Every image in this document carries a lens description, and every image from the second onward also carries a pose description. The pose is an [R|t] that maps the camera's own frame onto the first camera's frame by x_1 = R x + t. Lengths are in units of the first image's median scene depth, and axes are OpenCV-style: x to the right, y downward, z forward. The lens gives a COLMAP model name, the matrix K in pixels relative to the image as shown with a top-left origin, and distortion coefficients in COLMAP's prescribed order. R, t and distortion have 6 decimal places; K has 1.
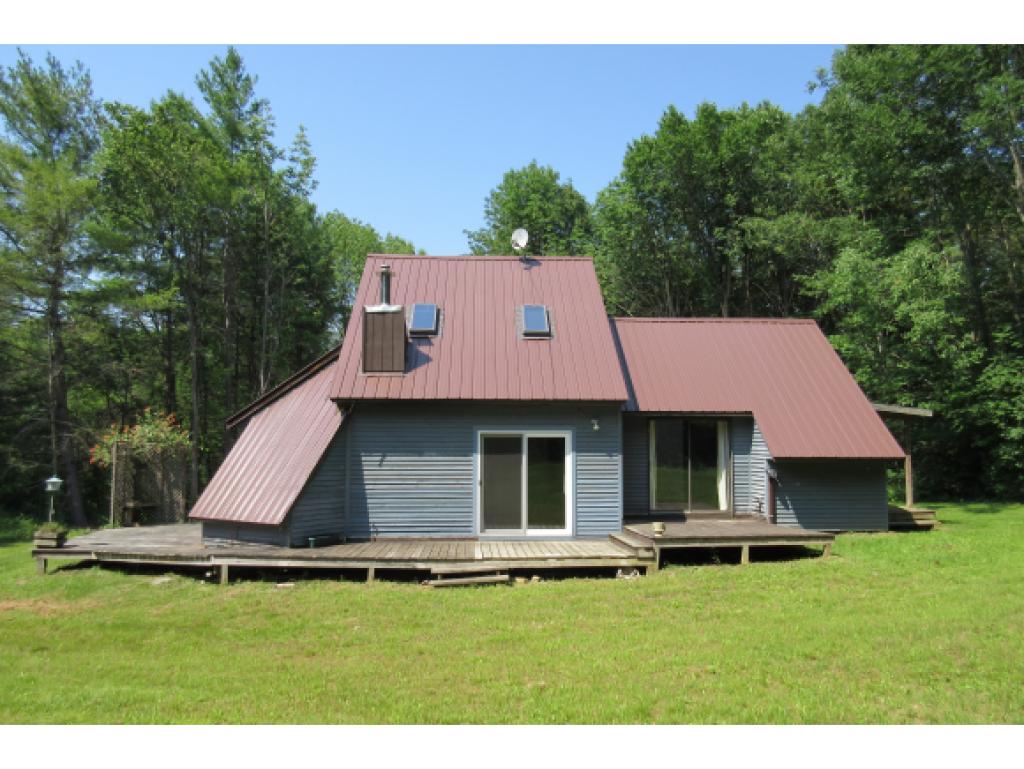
lens RADIAL K [[780.2, 0, 509.8], [0, 780.2, 386.0], [0, 0, 1]] dist [0.003324, -0.001352]
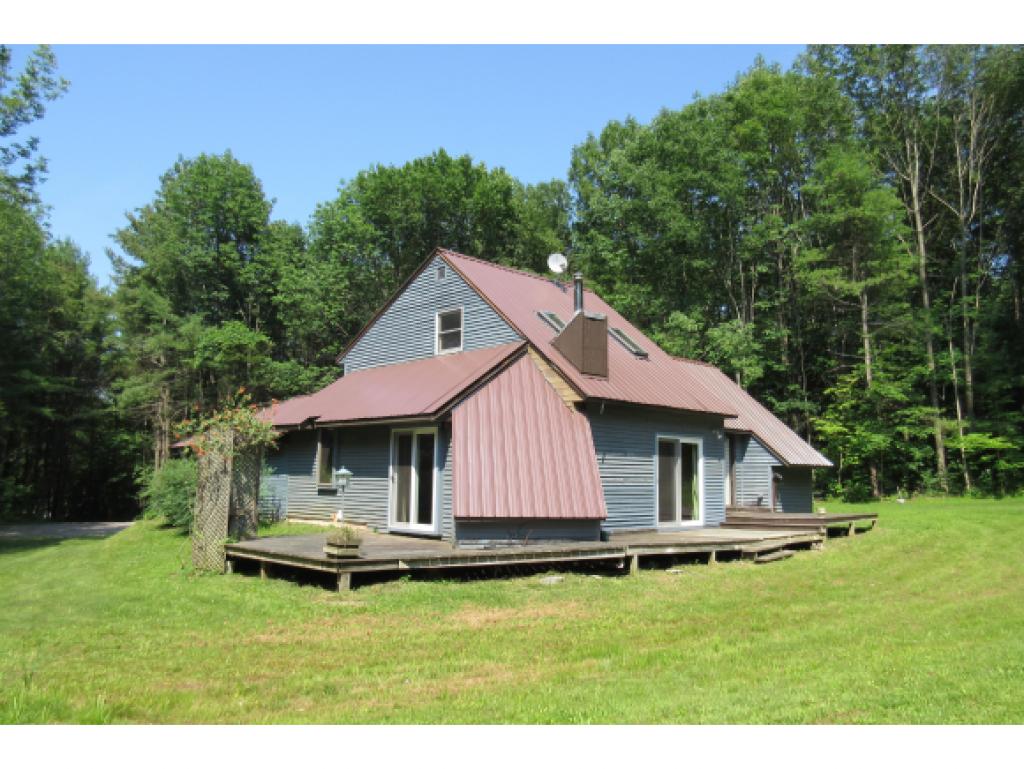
lens RADIAL K [[780.2, 0, 508.4], [0, 780.2, 385.4], [0, 0, 1]] dist [0.003324, -0.001352]
pose [[0.747884, 0.086559, 0.658162, -0.959260], [-0.063192, 0.996243, -0.059215, 0.066272], [-0.660815, 0.002695, 0.750544, 0.287644]]
